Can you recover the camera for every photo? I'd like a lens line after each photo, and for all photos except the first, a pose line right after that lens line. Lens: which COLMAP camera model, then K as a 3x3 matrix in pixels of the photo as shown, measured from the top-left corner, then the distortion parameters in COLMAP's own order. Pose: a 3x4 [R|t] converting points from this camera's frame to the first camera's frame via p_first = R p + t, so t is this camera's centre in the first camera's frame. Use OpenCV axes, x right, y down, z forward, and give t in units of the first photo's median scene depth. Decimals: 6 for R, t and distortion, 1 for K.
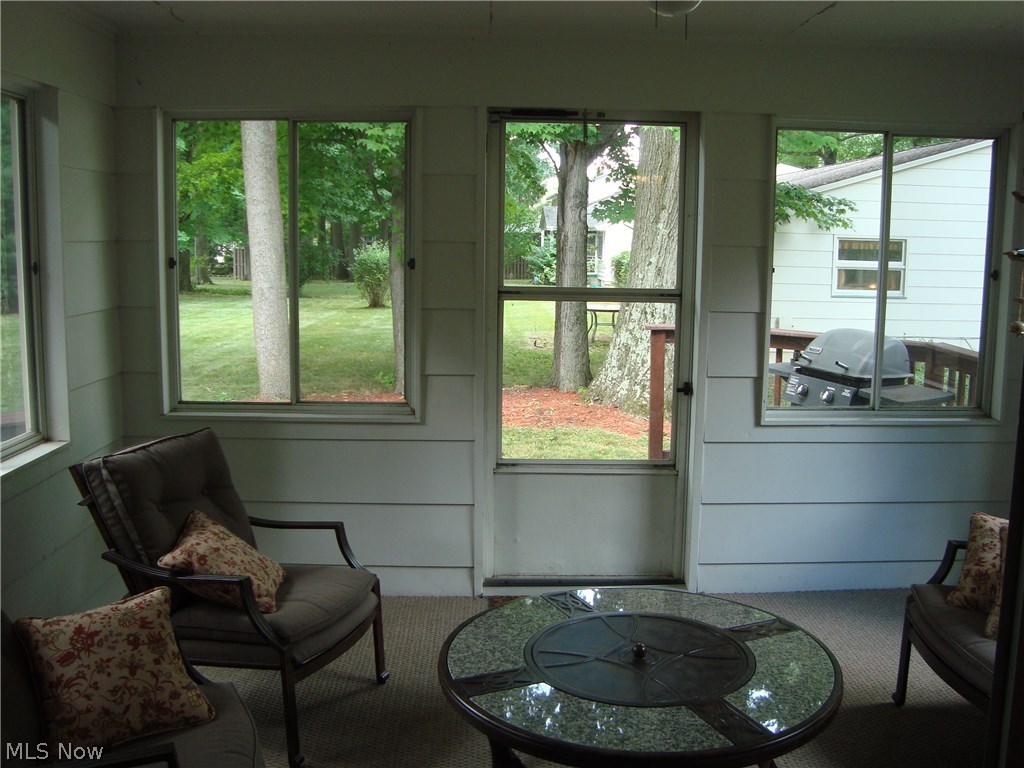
lens RADIAL K [[992.9, 0, 520.6], [0, 992.9, 387.3], [0, 0, 1]] dist [-0.202044, 0.201424]
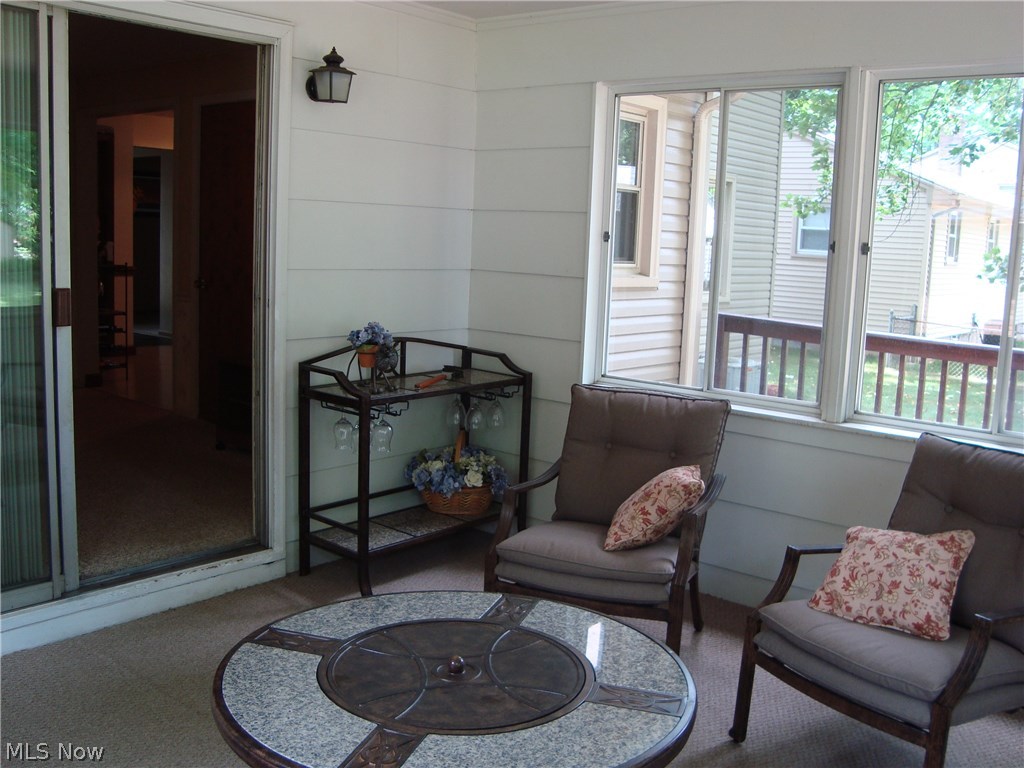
lens RADIAL K [[992.9, 0, 520.6], [0, 992.9, 387.3], [0, 0, 1]] dist [-0.202044, 0.201424]
pose [[-0.653138, 0.068251, -0.754157, 0.661149], [-0.161121, 0.960599, 0.226472, -0.147088], [0.739899, 0.269428, -0.616407, 1.409801]]
